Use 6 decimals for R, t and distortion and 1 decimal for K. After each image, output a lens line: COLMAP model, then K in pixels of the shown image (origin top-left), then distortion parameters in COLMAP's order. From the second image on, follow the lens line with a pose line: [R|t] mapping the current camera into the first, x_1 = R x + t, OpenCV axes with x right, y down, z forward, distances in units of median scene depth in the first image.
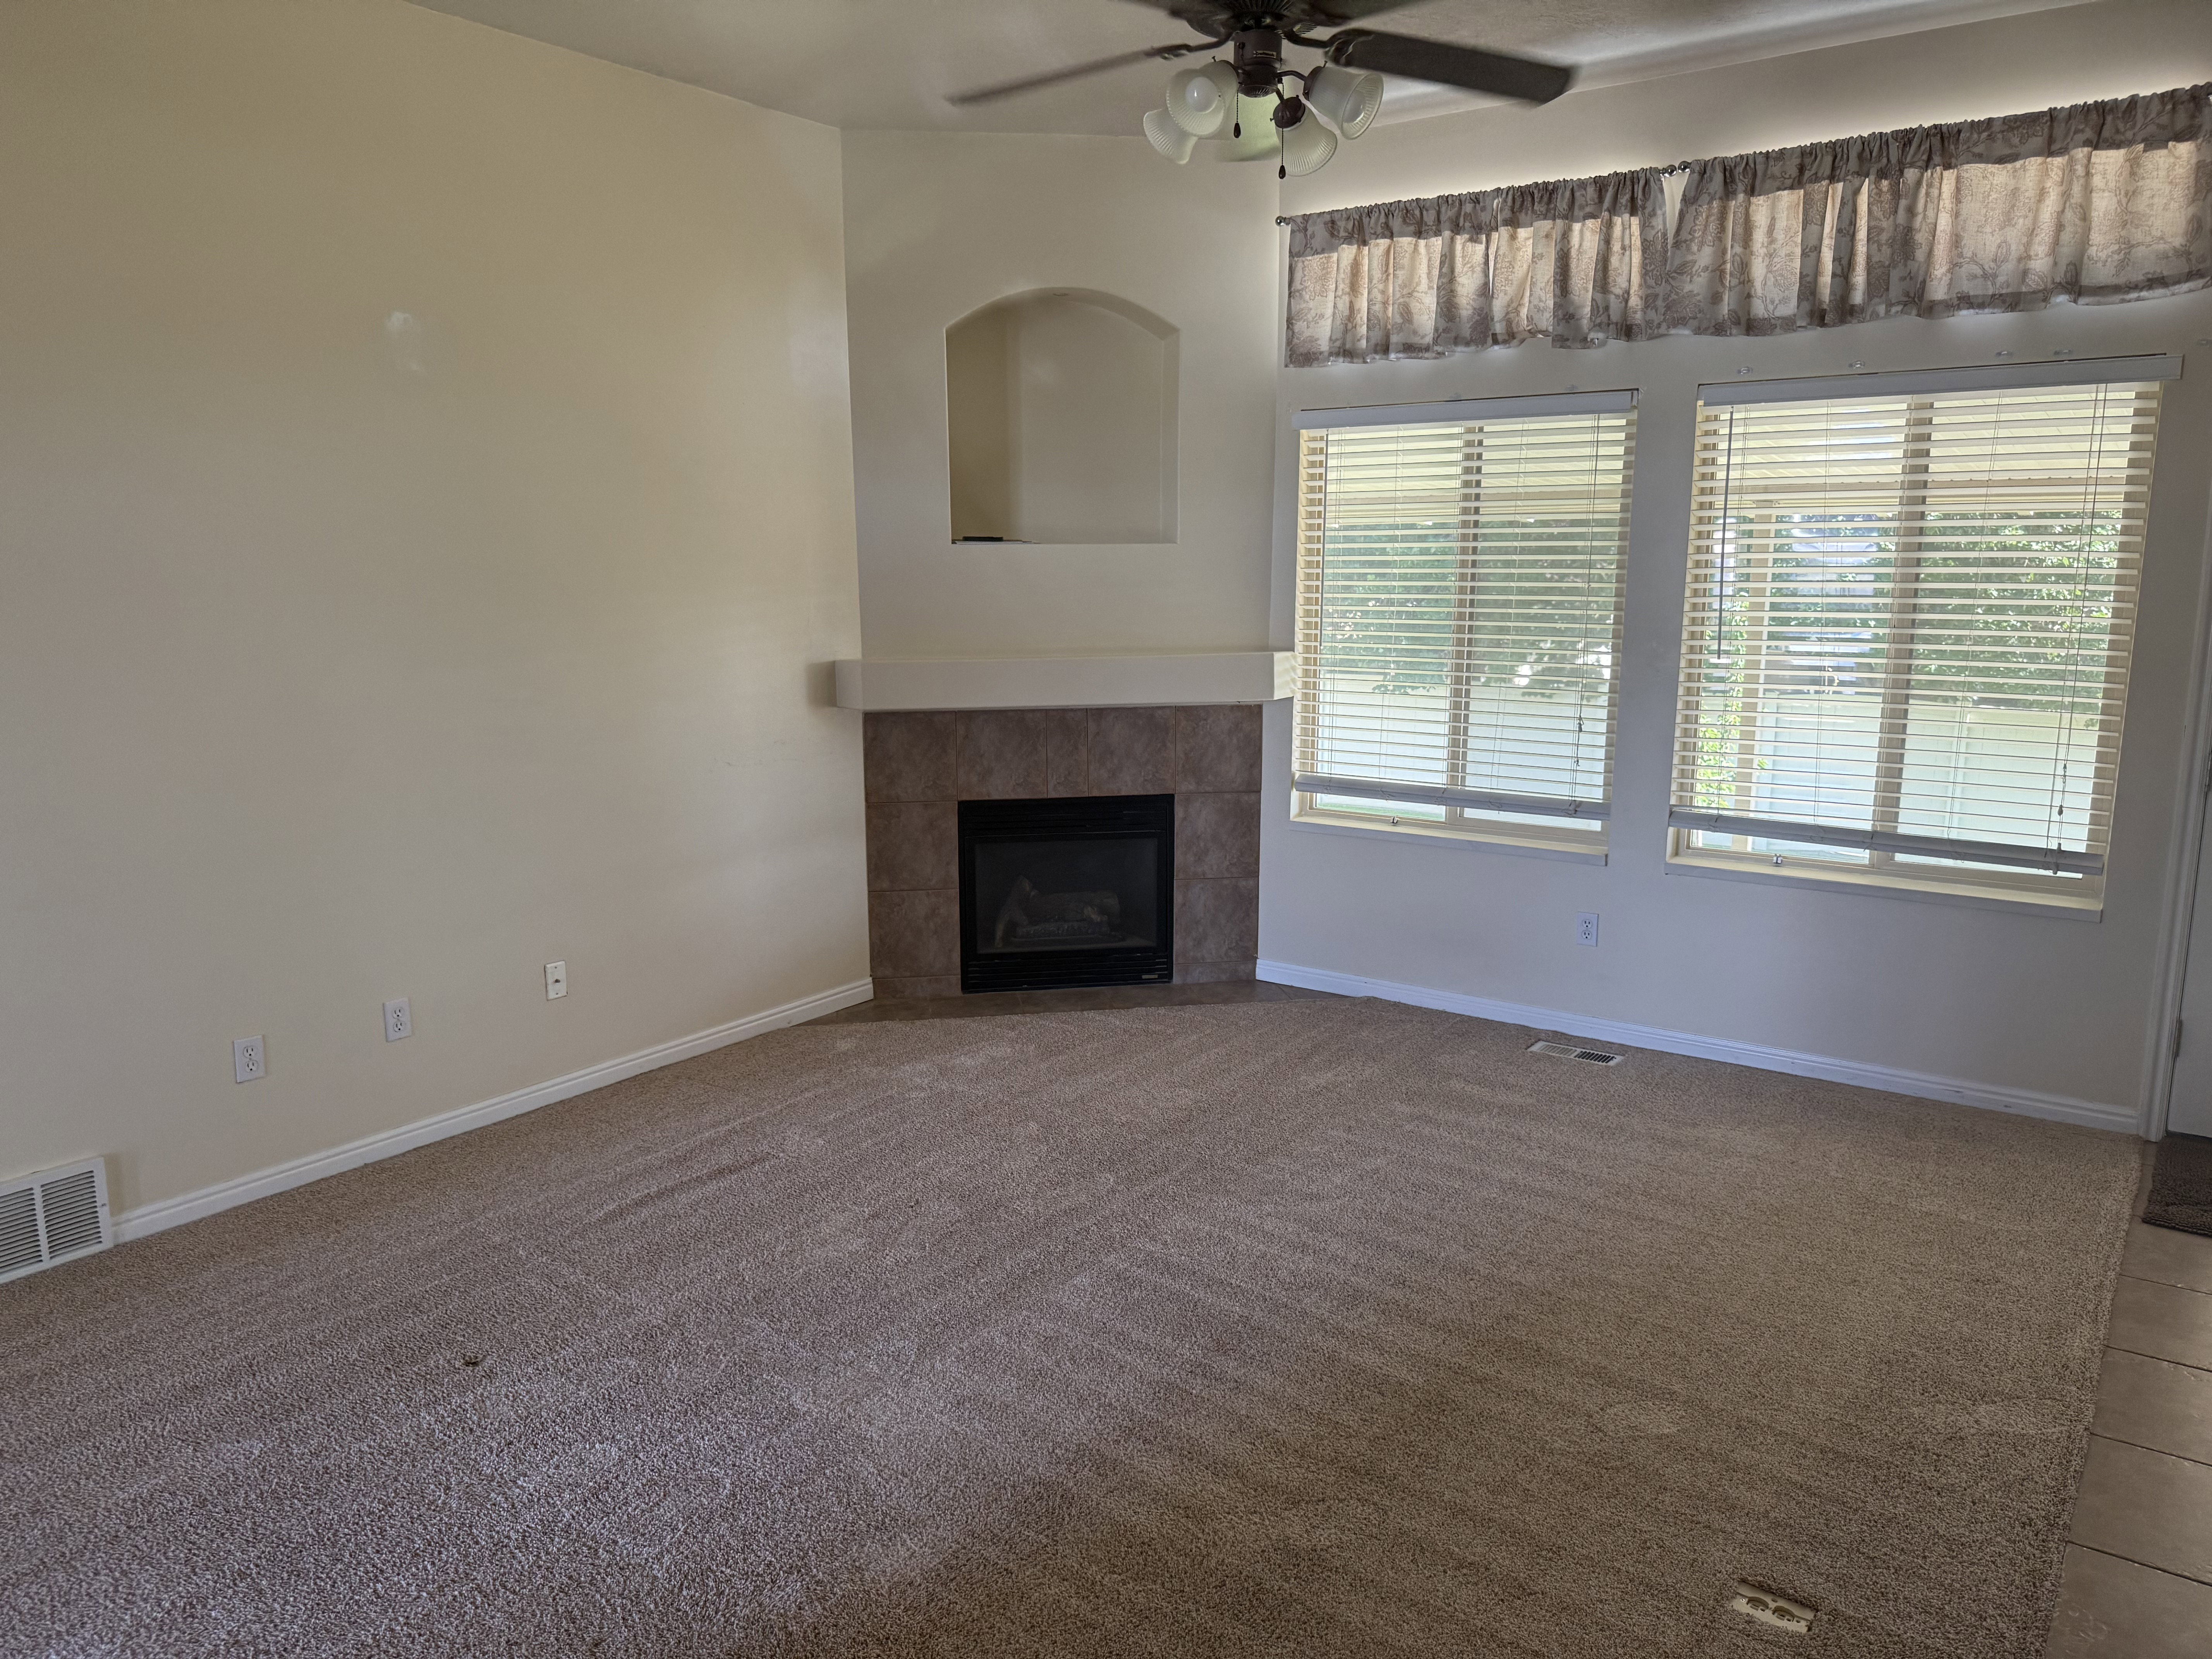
lens RADIAL K [[1547.9, 0, 1076.7], [0, 1547.9, 853.1], [0, 0, 1]] dist [0.052148, -0.050195]
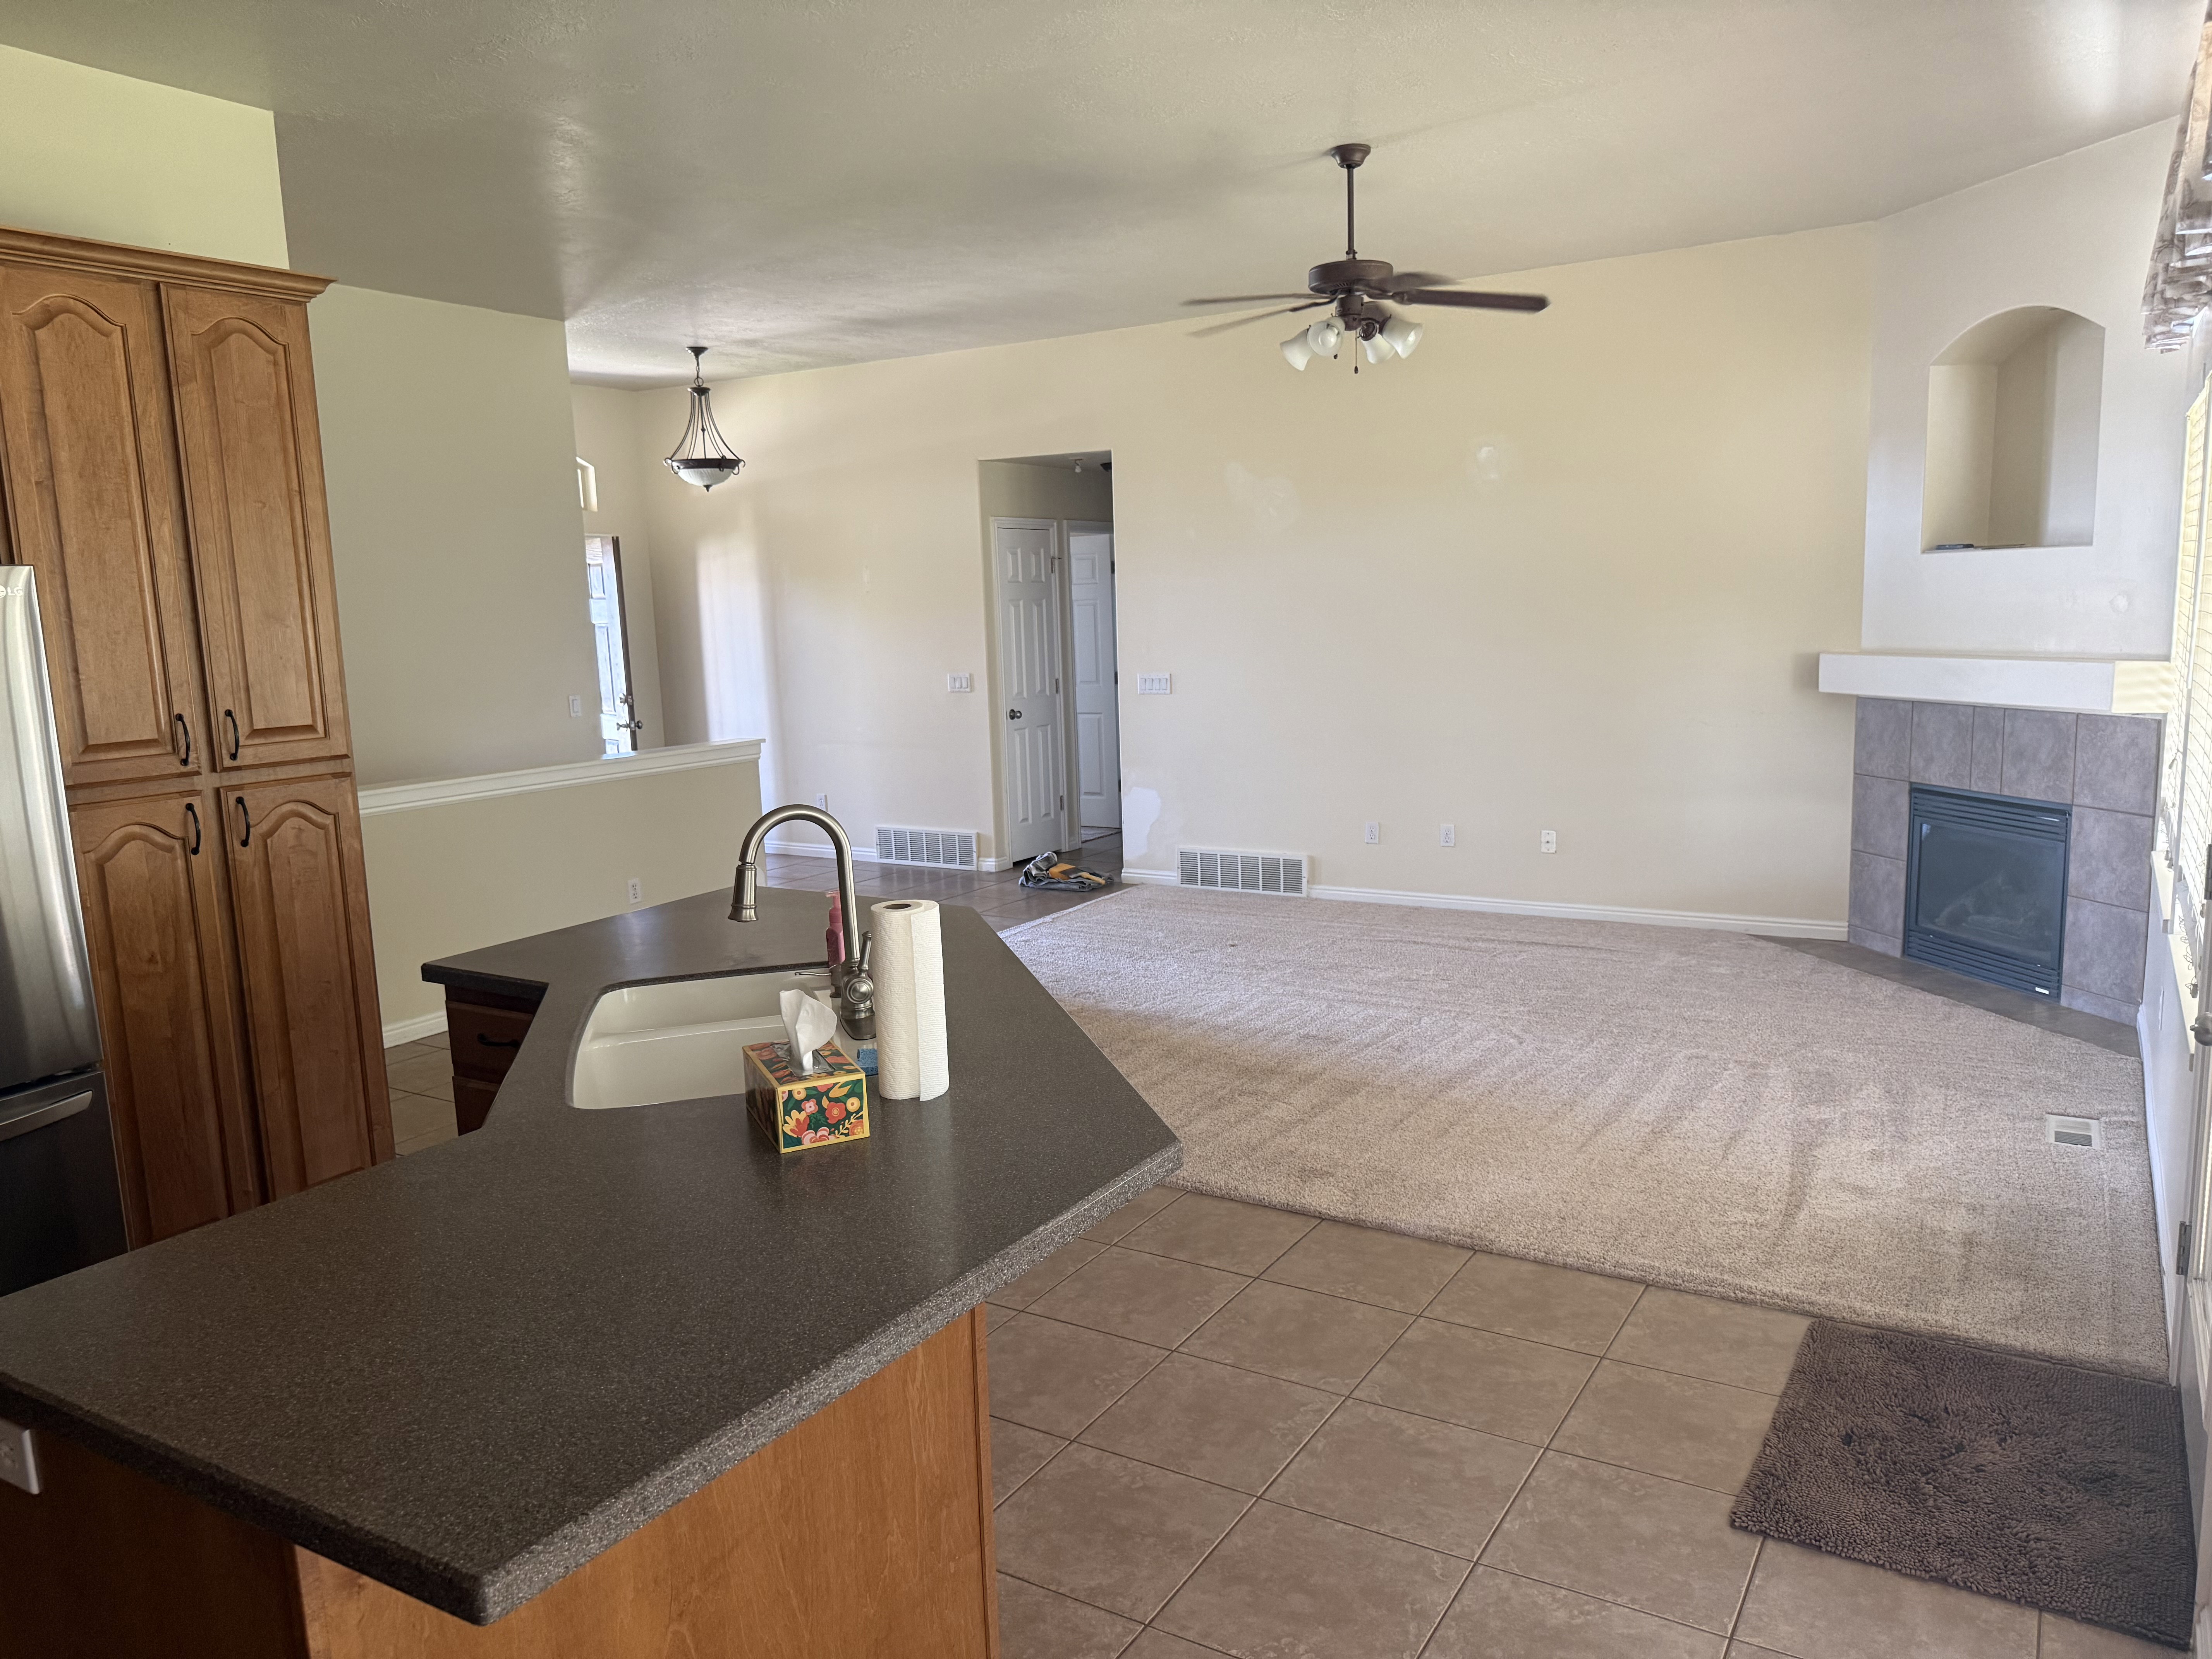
lens RADIAL K [[1547.9, 0, 1093.8], [0, 1547.9, 836.3], [0, 0, 1]] dist [0.052148, -0.050195]
pose [[0.079136, 0.154329, -0.984845, 1.062641], [-0.155817, 0.977715, 0.140691, -0.067060], [0.984611, 0.142321, 0.101420, 0.331734]]
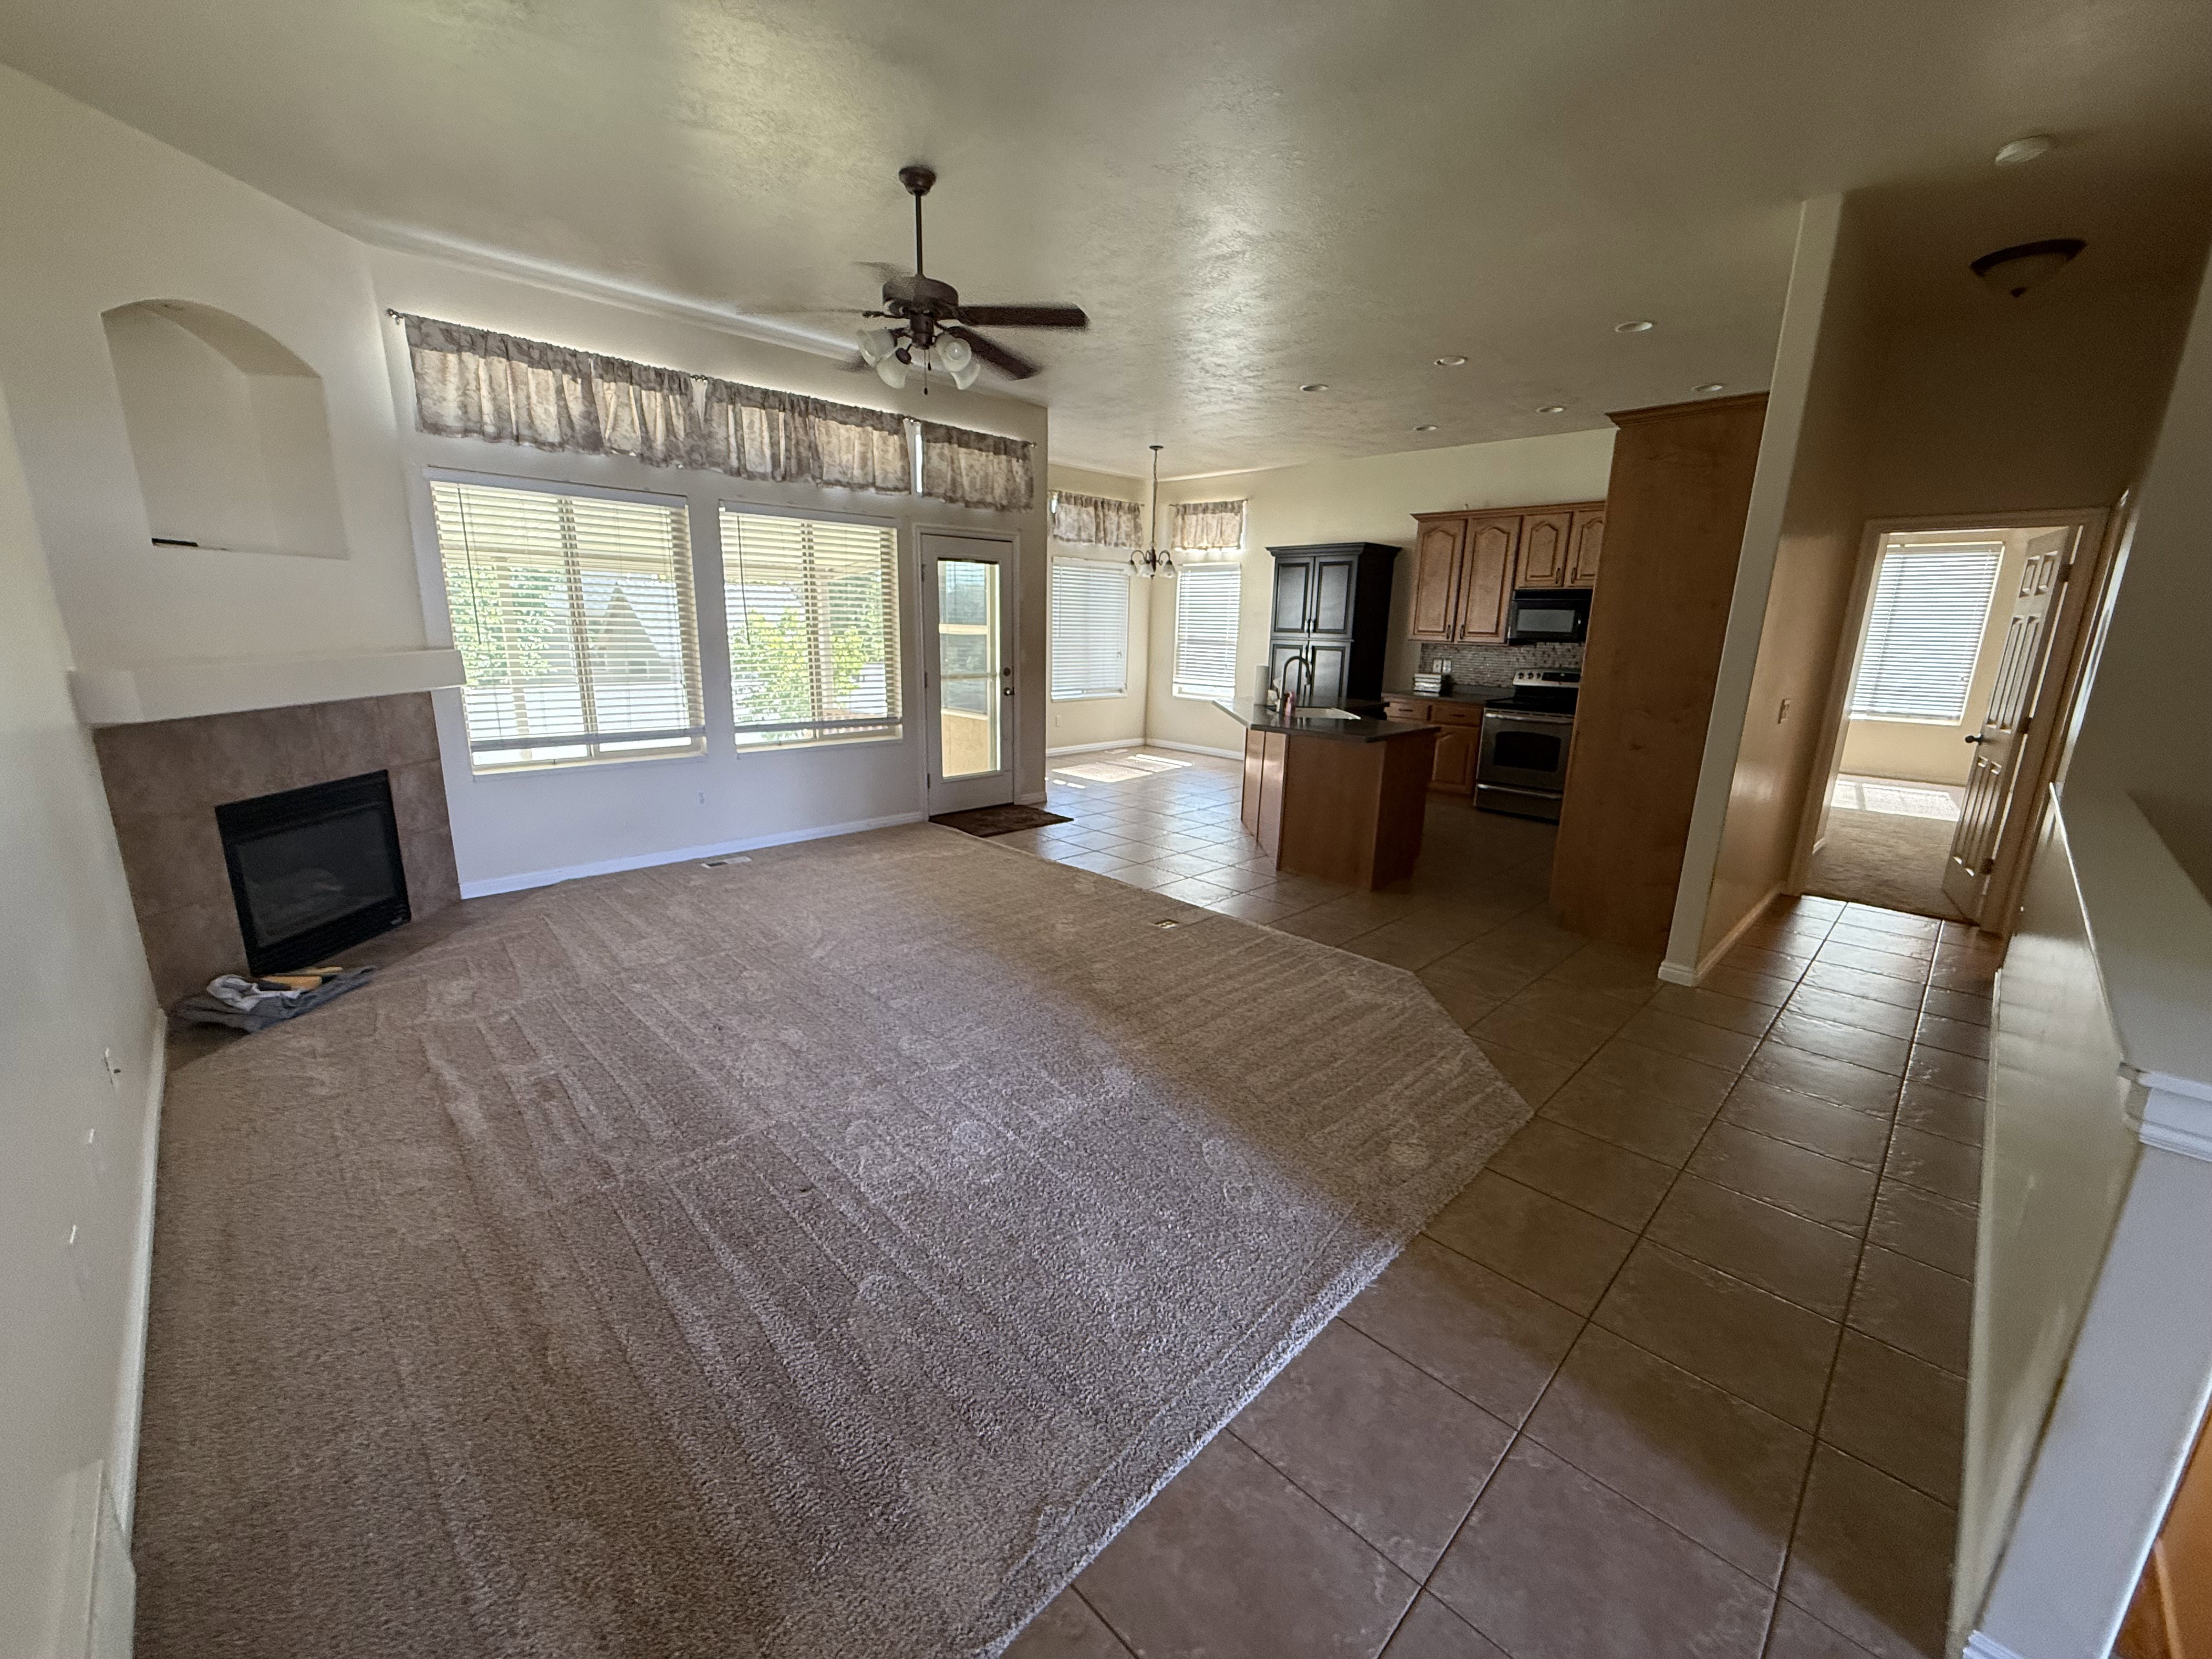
lens RADIAL K [[883.4, 0, 1096.2], [0, 883.4, 832.9], [0, 0, 1]] dist [-0.002104, 0.000658]
pose [[0.152996, -0.226100, 0.962014, -0.584355], [0.165522, 0.965586, 0.200615, -0.040419], [-0.974266, 0.128541, 0.185155, 0.356273]]
